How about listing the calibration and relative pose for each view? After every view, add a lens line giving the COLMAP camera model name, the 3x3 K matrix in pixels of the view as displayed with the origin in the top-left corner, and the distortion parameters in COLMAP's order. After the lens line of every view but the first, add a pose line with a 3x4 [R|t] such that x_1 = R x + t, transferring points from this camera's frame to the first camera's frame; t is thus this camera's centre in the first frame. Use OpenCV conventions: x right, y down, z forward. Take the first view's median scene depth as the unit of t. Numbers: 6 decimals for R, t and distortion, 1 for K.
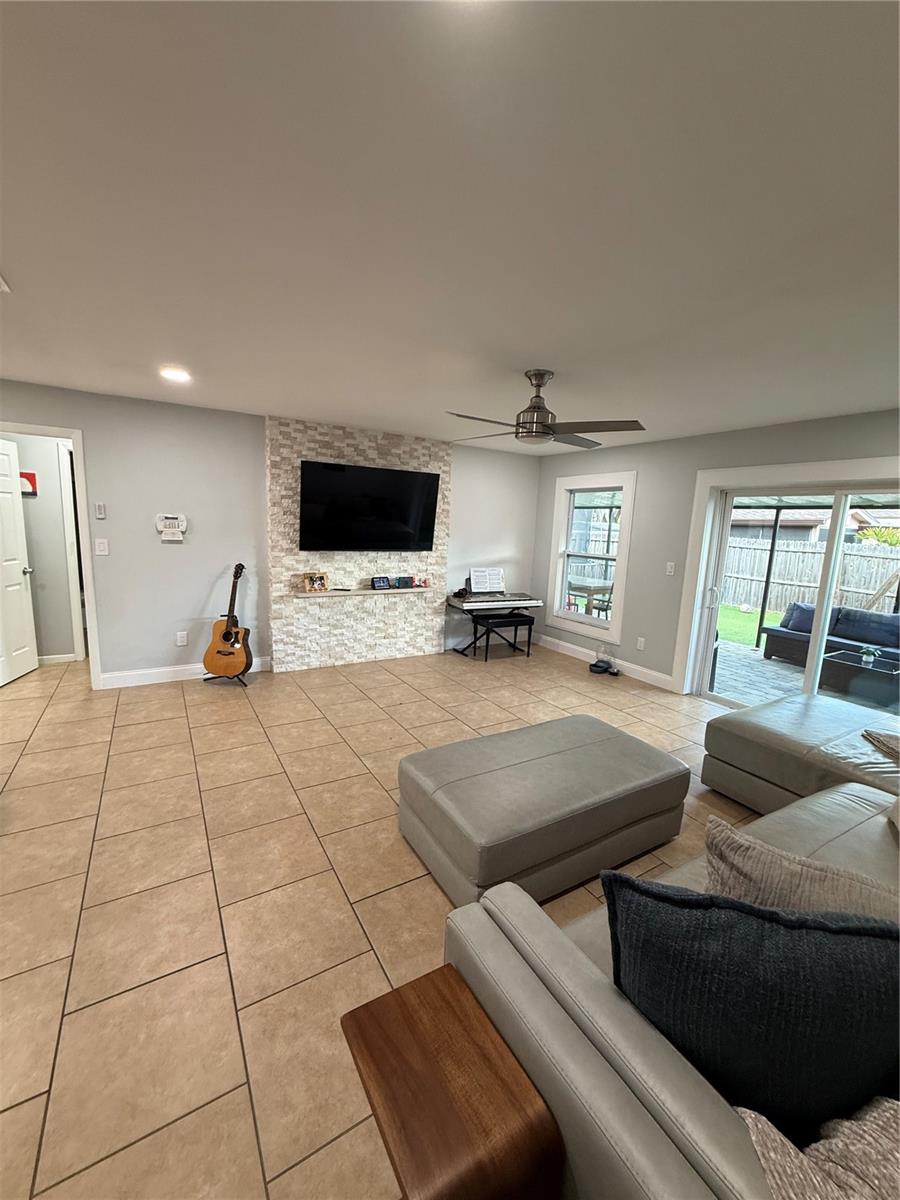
lens RADIAL K [[477.9, 0, 450.1], [0, 477.9, 600.1], [0, 0, 1]] dist [-0.001513, 0.000563]
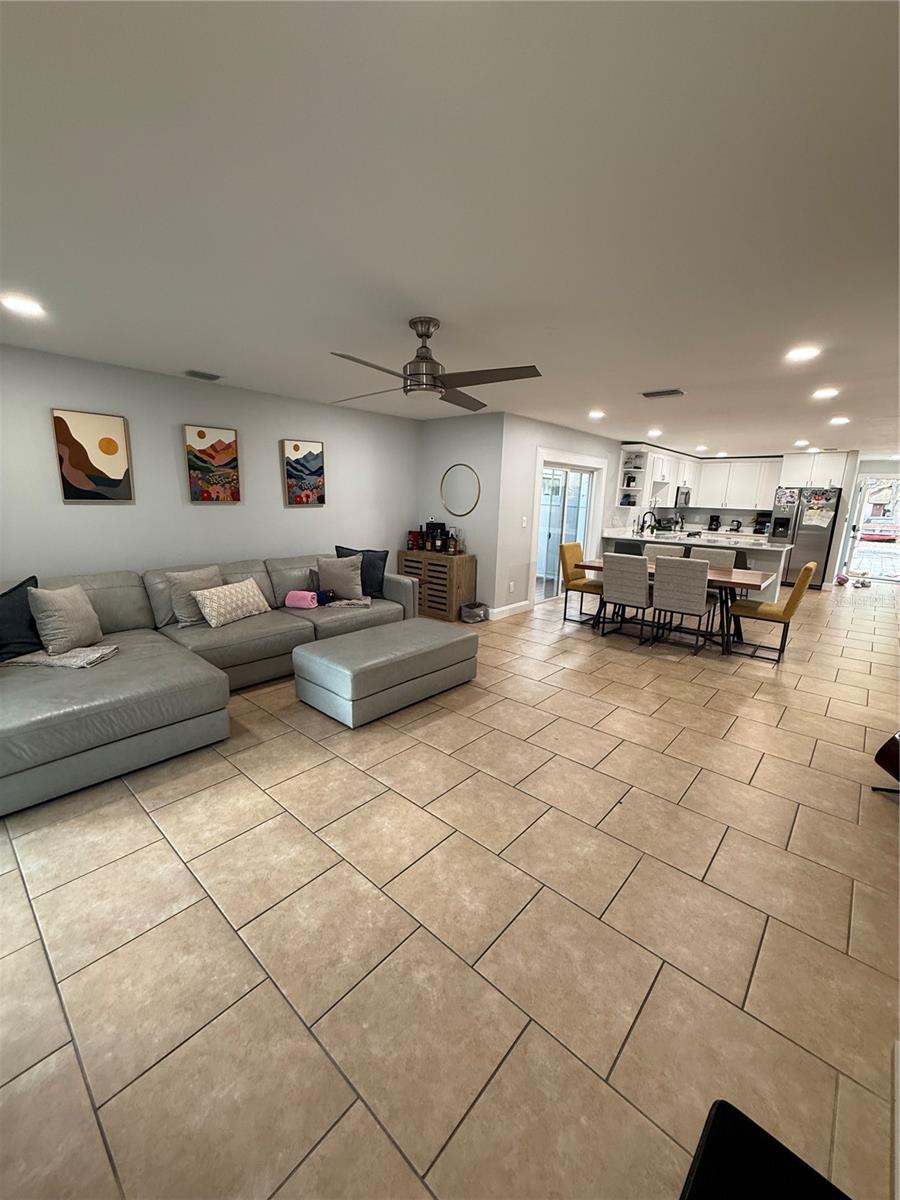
lens RADIAL K [[477.9, 0, 448.4], [0, 477.9, 599.2], [0, 0, 1]] dist [-0.001513, 0.000563]
pose [[-0.955907, -0.005822, -0.293612, 0.257611], [-0.112956, 0.930175, 0.349306, -0.188871], [0.271077, 0.367069, -0.889819, 1.271487]]
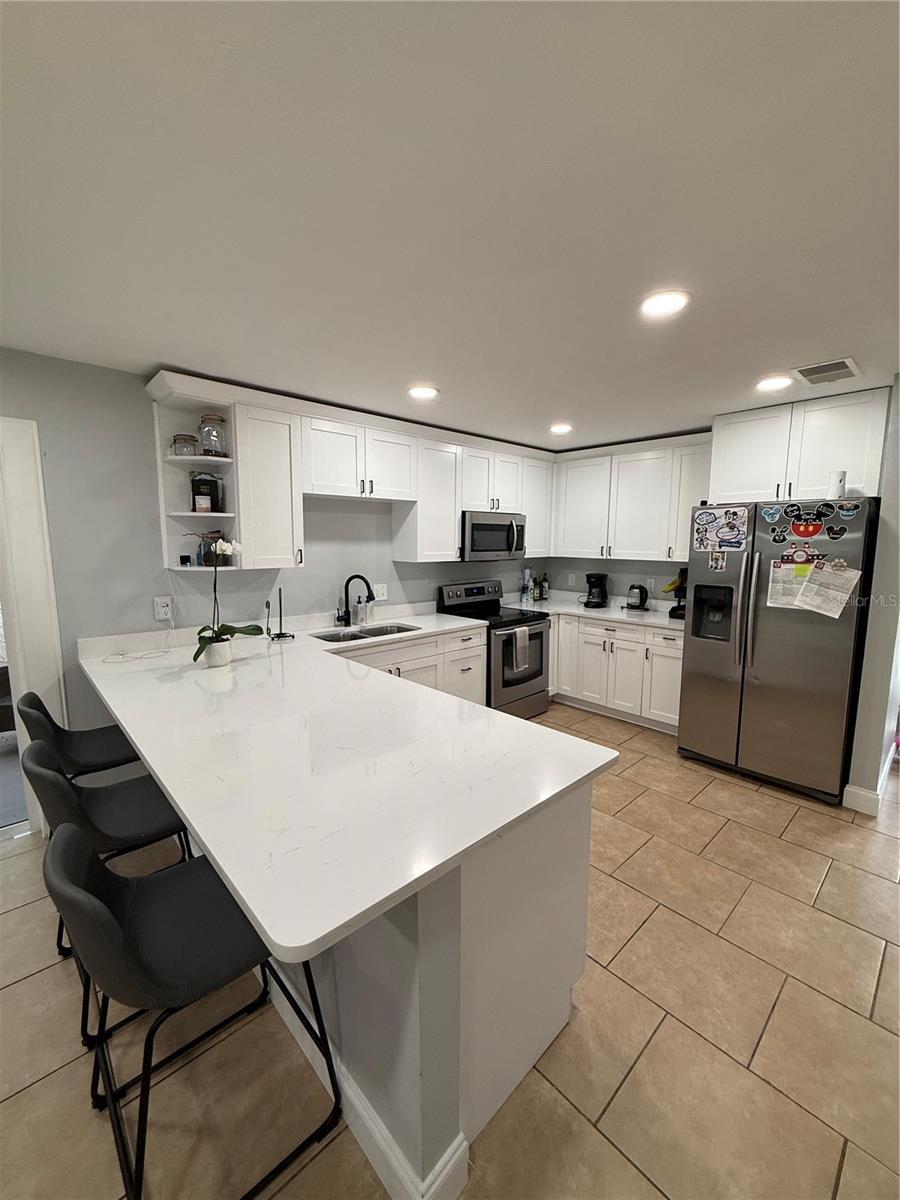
lens RADIAL K [[477.9, 0, 449.0], [0, 477.9, 599.4], [0, 0, 1]] dist [-0.001513, 0.000563]
pose [[-0.979820, -0.020855, -0.198793, -1.135281], [-0.075692, 0.959189, 0.272446, -0.111505], [0.184998, 0.281995, -0.941411, 0.352837]]
